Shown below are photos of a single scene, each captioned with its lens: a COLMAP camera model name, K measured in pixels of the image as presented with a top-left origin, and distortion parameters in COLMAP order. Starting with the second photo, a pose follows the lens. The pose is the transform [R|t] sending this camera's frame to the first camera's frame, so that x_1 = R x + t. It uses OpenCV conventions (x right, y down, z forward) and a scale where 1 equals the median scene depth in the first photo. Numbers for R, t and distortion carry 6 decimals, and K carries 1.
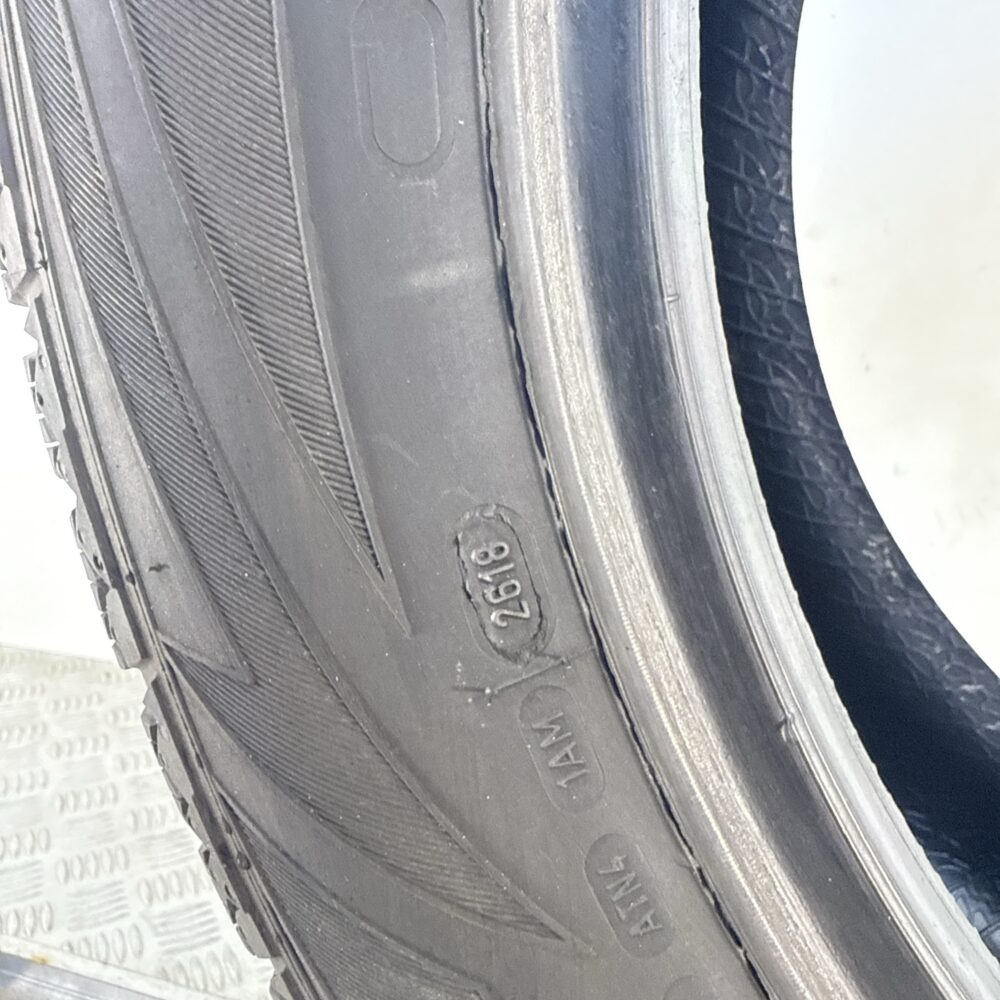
lens RADIAL K [[921.7, 0, 500.0], [0, 921.7, 500.0], [0, 0, 1]] dist [0.003884, 0.002970]
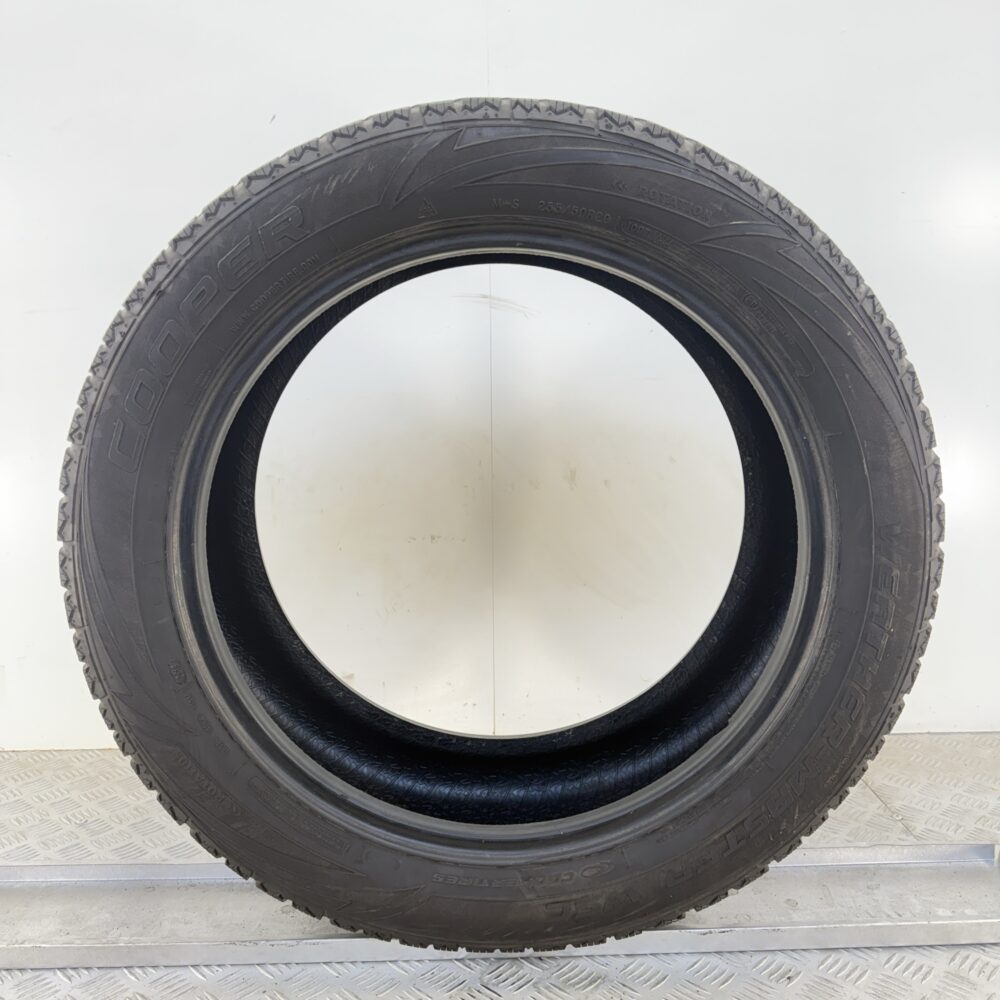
lens RADIAL K [[925.5, 0, 482.4], [0, 925.5, 504.0], [0, 0, 1]] dist [0.155753, -0.374551]
pose [[0.935401, -0.072053, 0.346168, -0.162928], [0.095131, 0.994202, -0.050120, -0.448844], [-0.340550, 0.079814, 0.936833, -4.958751]]
